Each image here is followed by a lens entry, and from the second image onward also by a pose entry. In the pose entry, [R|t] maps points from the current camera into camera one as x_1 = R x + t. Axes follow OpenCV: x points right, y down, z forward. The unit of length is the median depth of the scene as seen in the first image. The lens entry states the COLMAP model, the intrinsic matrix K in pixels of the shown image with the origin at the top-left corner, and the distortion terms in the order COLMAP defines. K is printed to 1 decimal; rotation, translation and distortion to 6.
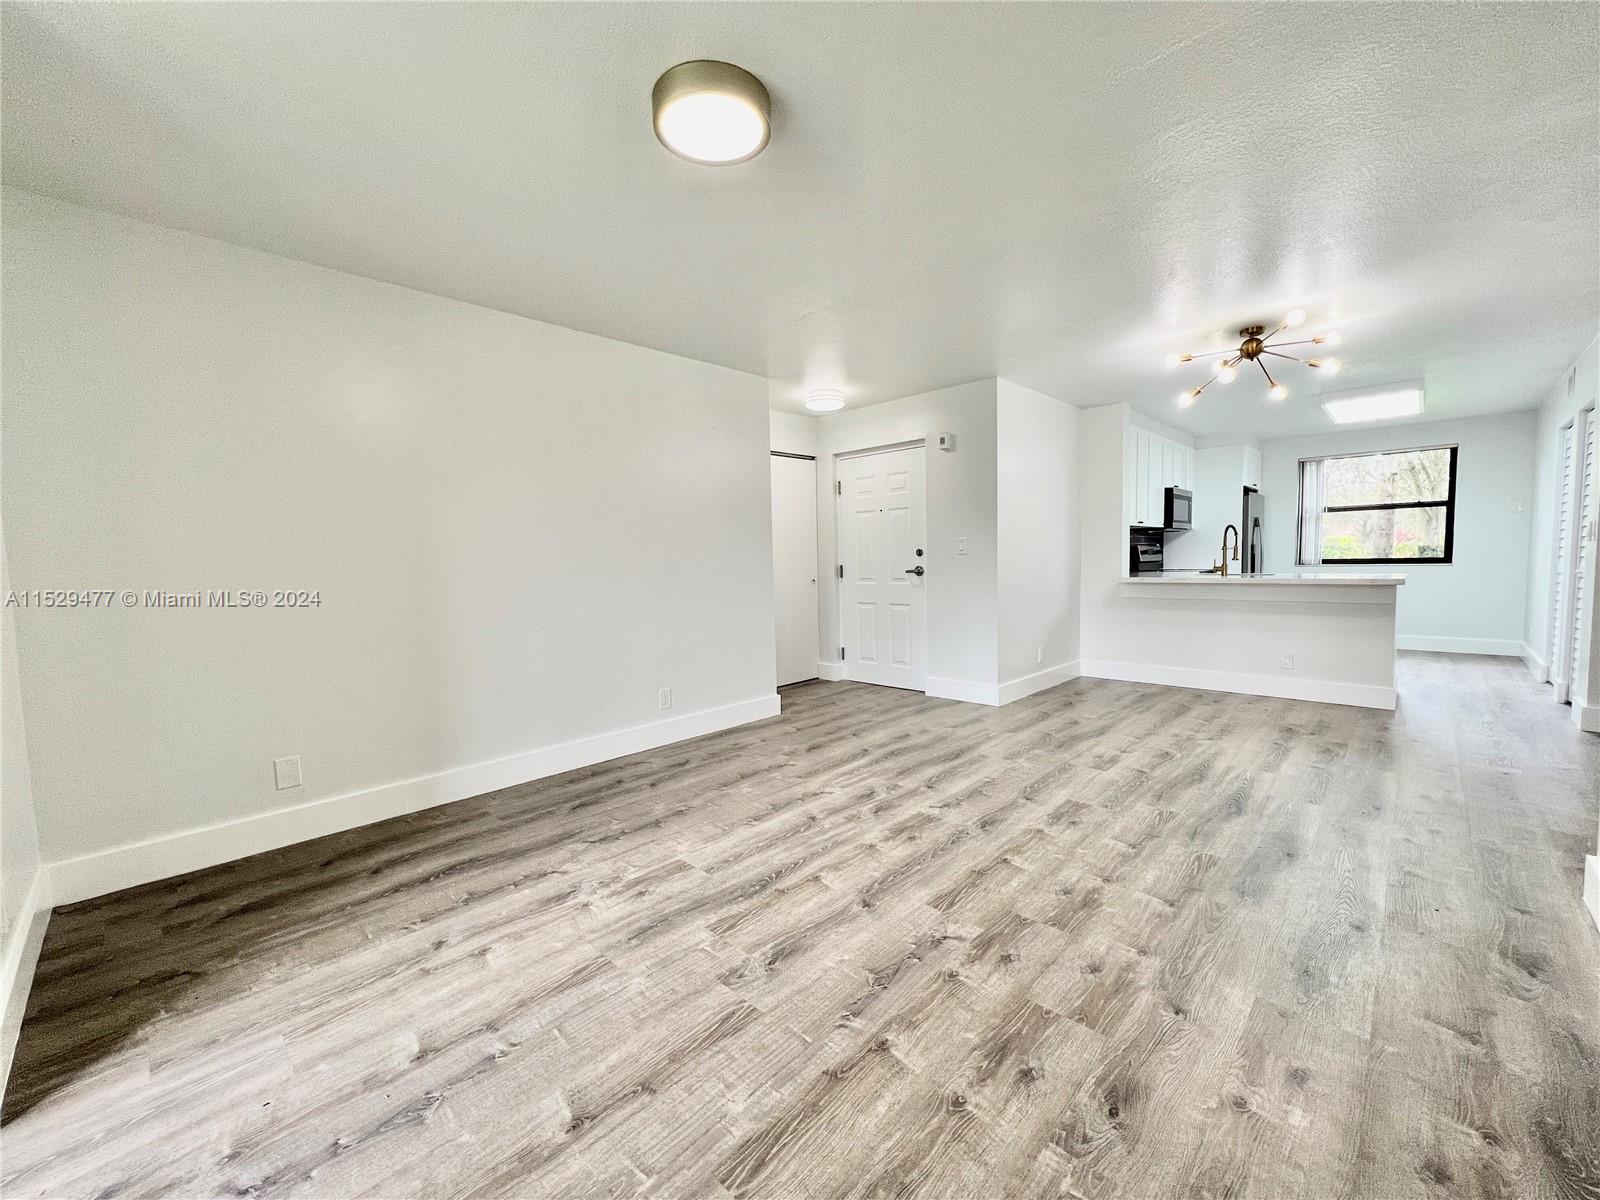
lens RADIAL K [[640.7, 0, 802.0], [0, 640.7, 600.1], [0, 0, 1]] dist [0.002125, 0.000003]
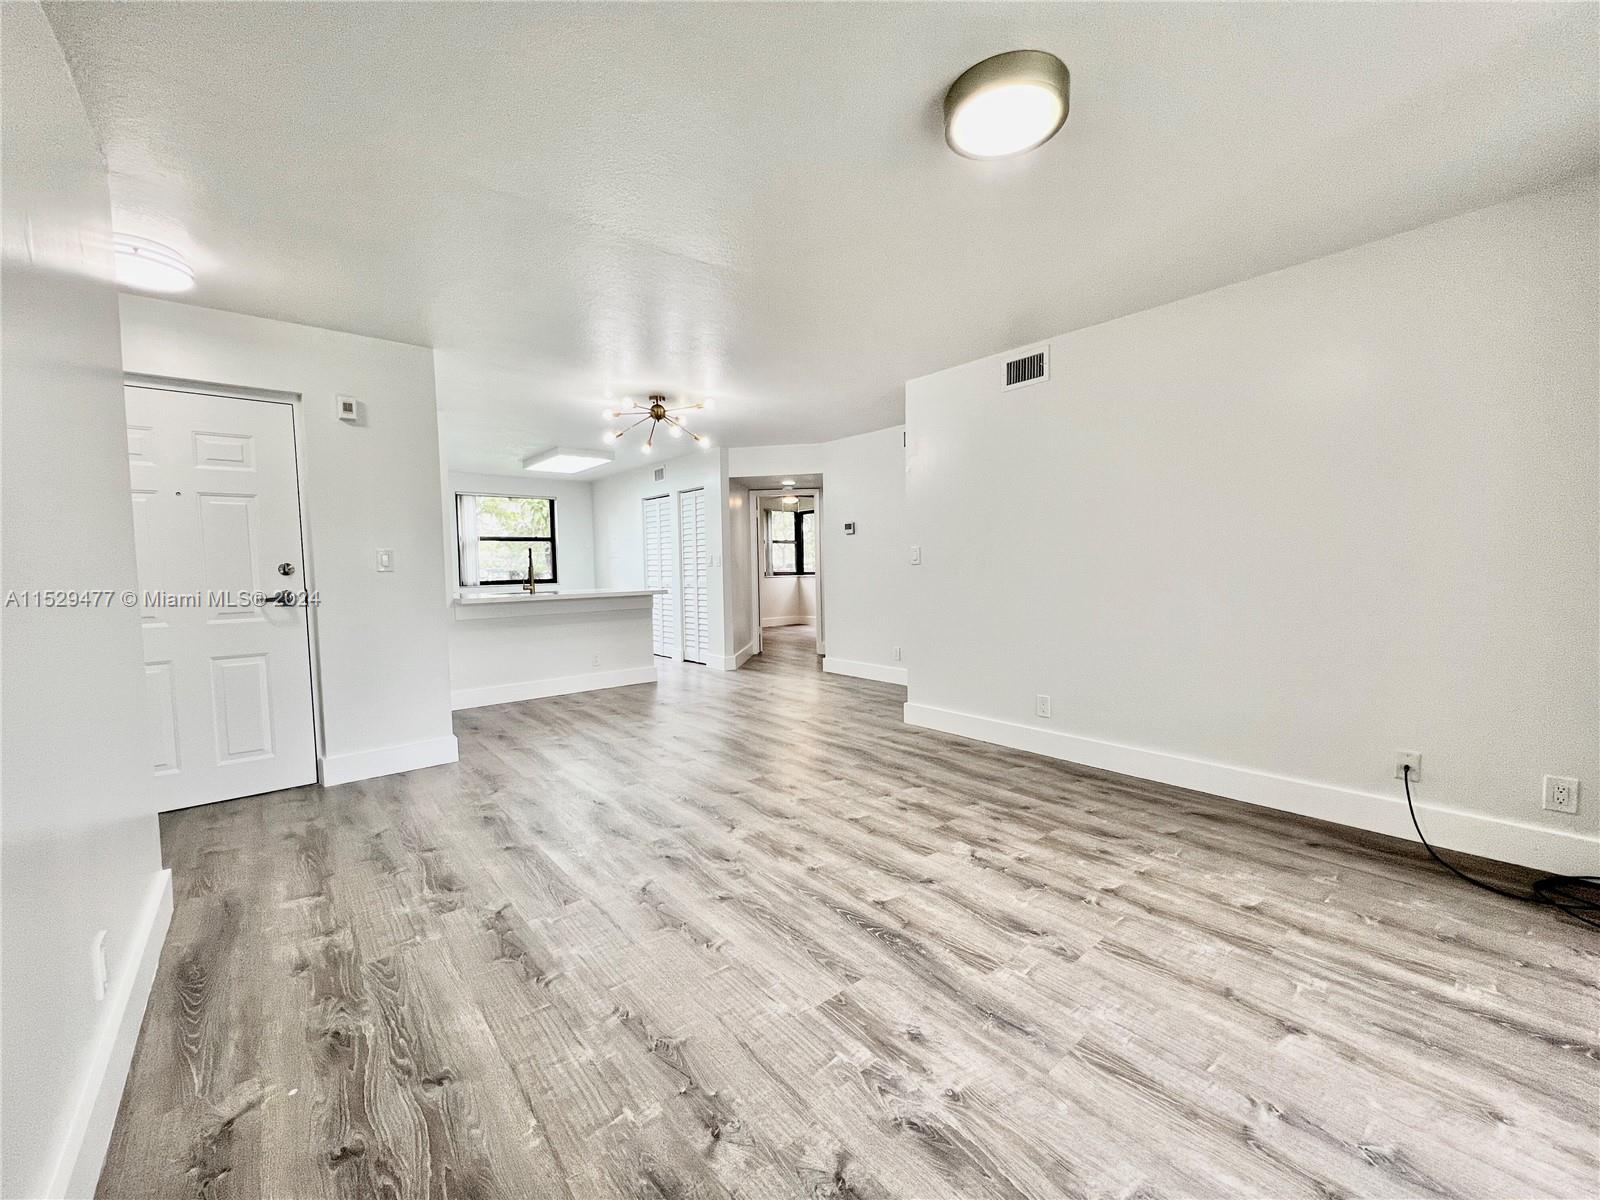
lens RADIAL K [[640.7, 0, 802.0], [0, 640.7, 600.1], [0, 0, 1]] dist [0.002125, 0.000003]
pose [[0.102217, -0.035622, 0.994124, -0.722948], [0.081694, 0.996283, 0.027300, -0.035318], [-0.991402, 0.078424, 0.104747, 0.778140]]
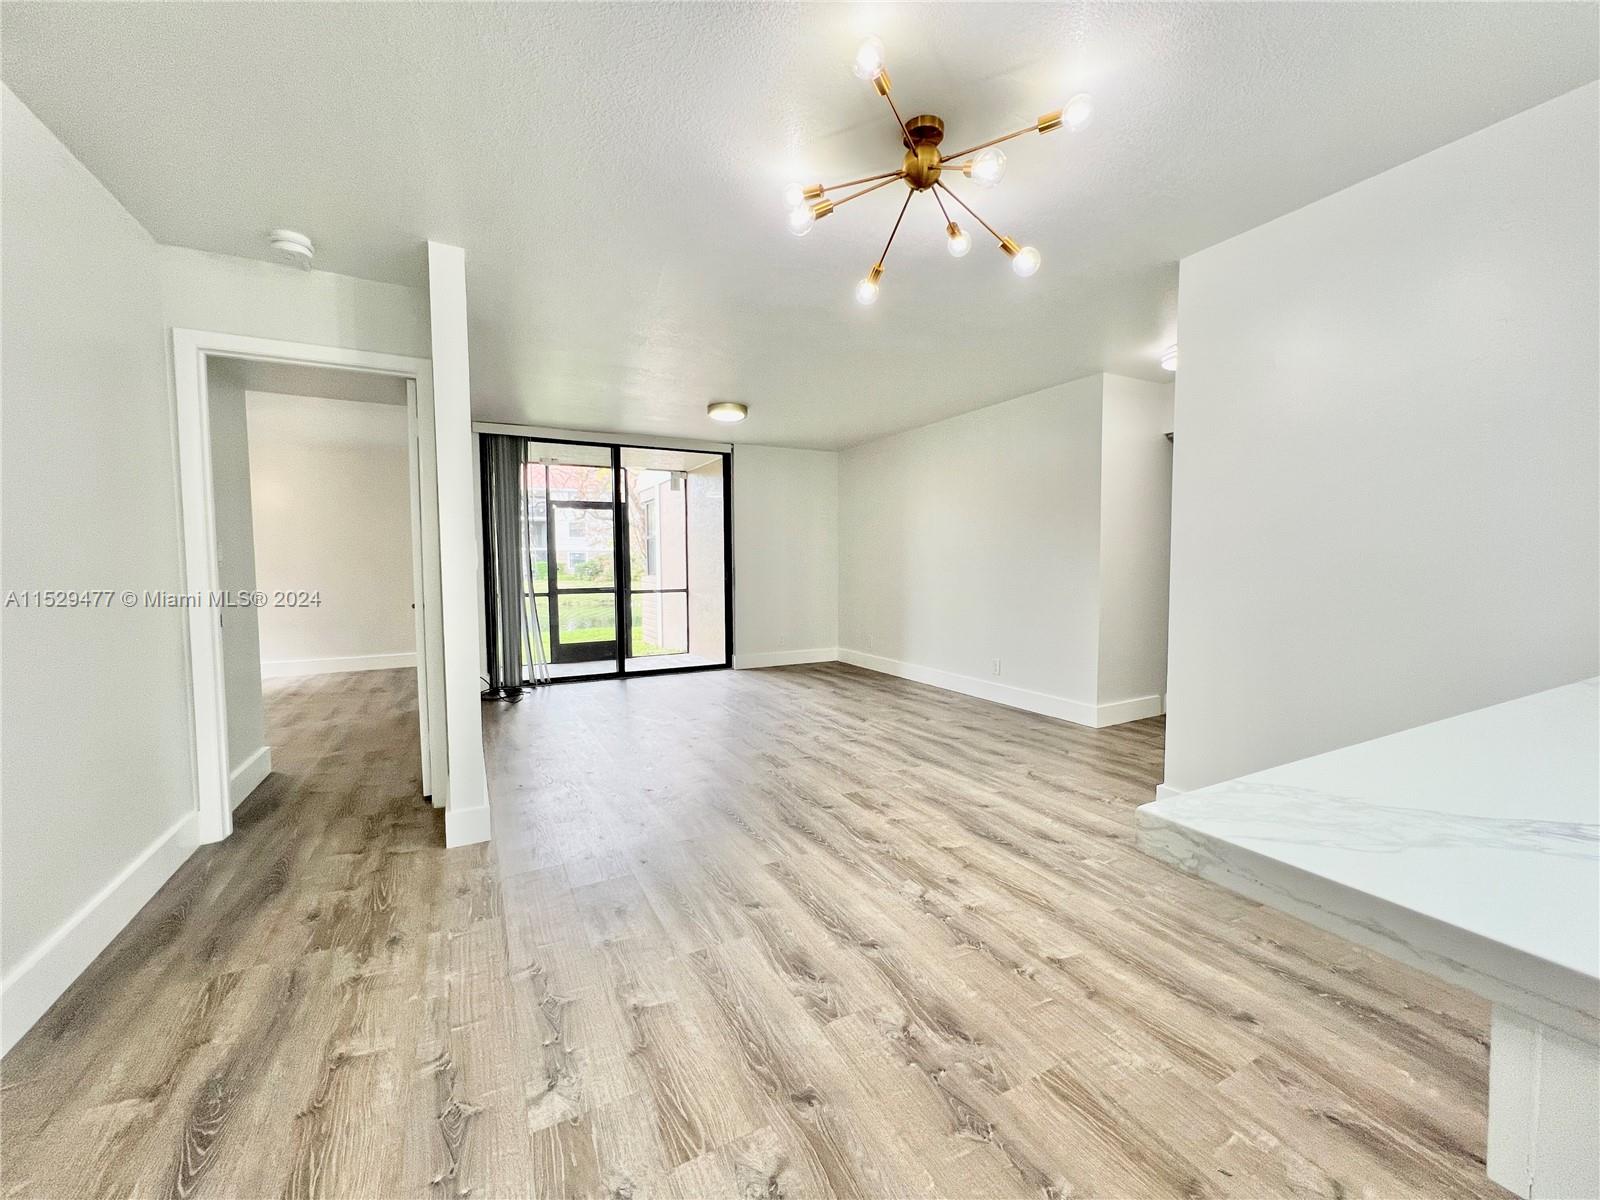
lens RADIAL K [[636.9, 0, 800.0], [0, 636.9, 600.0], [0, 0, 1]] dist [0.001380, -0.000498]
pose [[-0.310418, 0.080760, -0.947163, 1.575634], [-0.052326, 0.993422, 0.101854, -0.129975], [0.949159, 0.081179, -0.304150, 1.392511]]
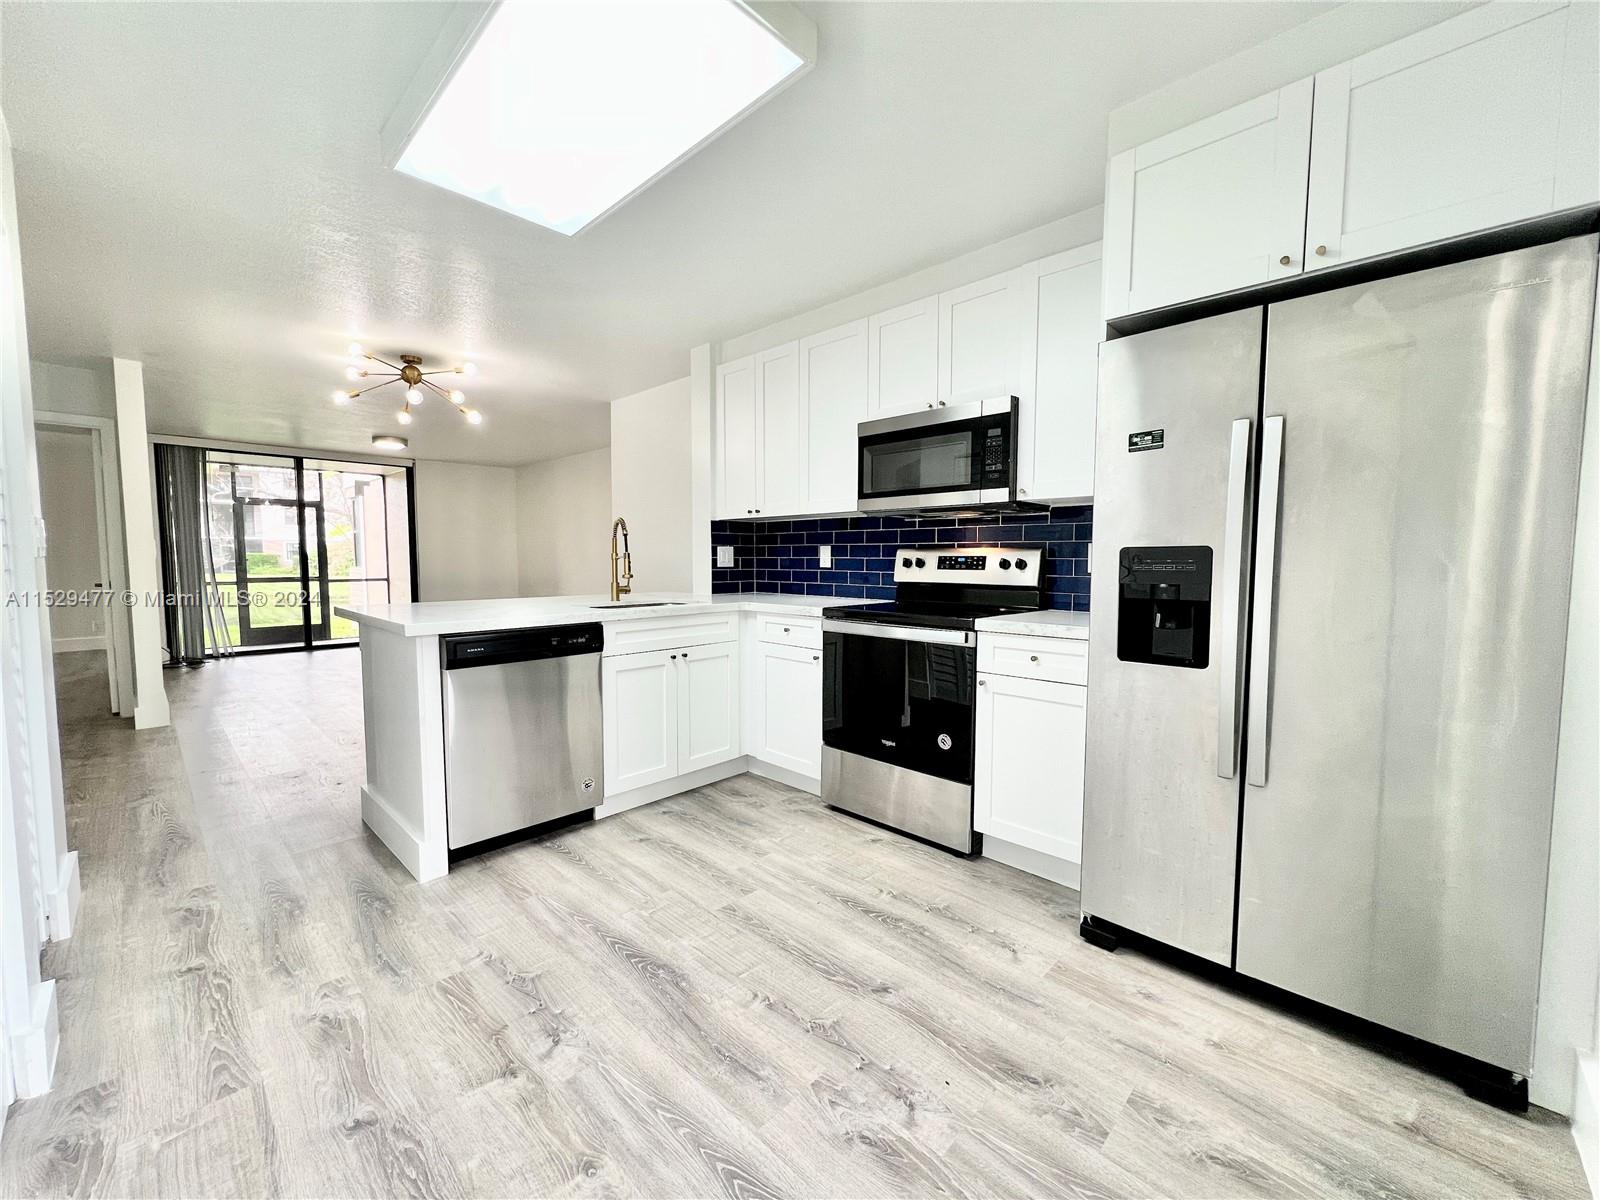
lens RADIAL K [[636.9, 0, 800.0], [0, 636.9, 600.0], [0, 0, 1]] dist [0.001380, -0.000498]
pose [[0.008767, 0.091261, -0.995788, 2.339442], [-0.069636, 0.993465, 0.090435, -0.196801], [0.997534, 0.068550, 0.015065, 2.141124]]
